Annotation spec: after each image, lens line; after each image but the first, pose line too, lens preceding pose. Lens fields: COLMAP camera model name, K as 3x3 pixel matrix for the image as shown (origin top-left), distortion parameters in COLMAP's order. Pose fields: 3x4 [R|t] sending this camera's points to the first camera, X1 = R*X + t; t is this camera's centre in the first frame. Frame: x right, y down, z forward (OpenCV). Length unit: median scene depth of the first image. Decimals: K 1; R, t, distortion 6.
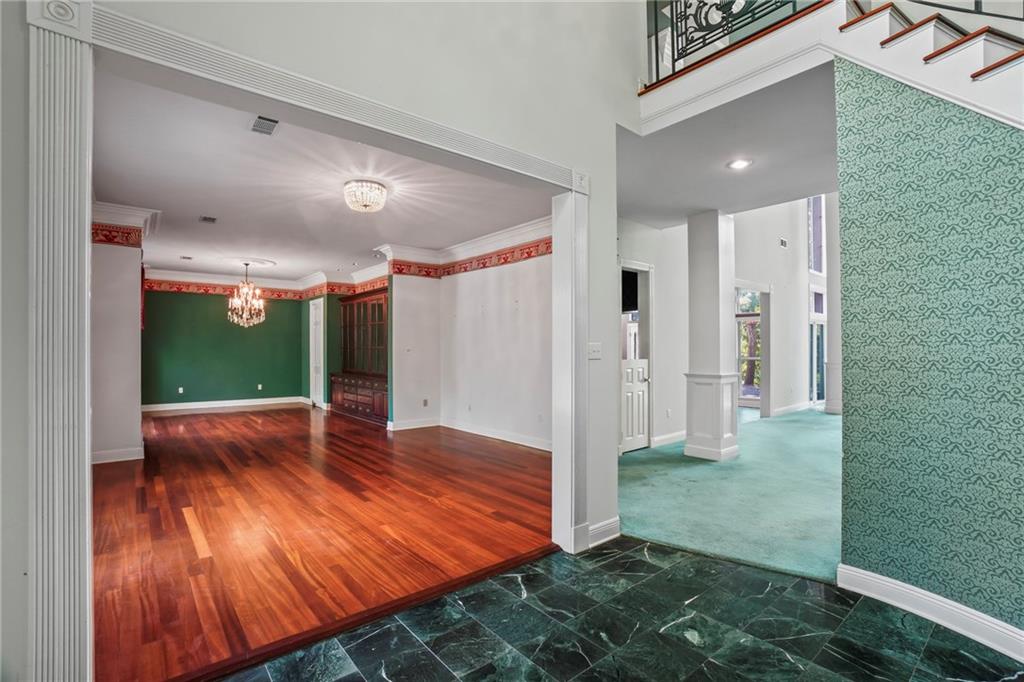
lens RADIAL K [[468.6, 0, 512.0], [0, 468.6, 341.0], [0, 0, 1]] dist [-0.027506, 0.000340]
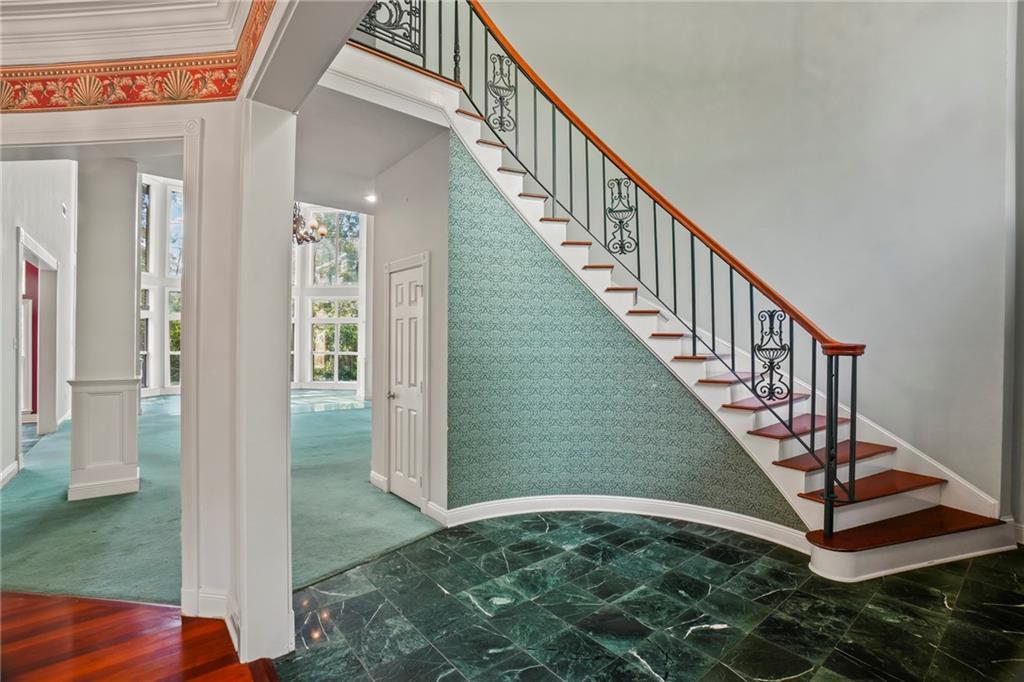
lens RADIAL K [[468.6, 0, 512.0], [0, 468.6, 341.0], [0, 0, 1]] dist [-0.027506, 0.000340]
pose [[0.015967, 0.007745, 0.999843, -0.664490], [-0.025874, 0.999638, -0.007331, -0.000992], [-0.999538, -0.025752, 0.016162, 0.833508]]
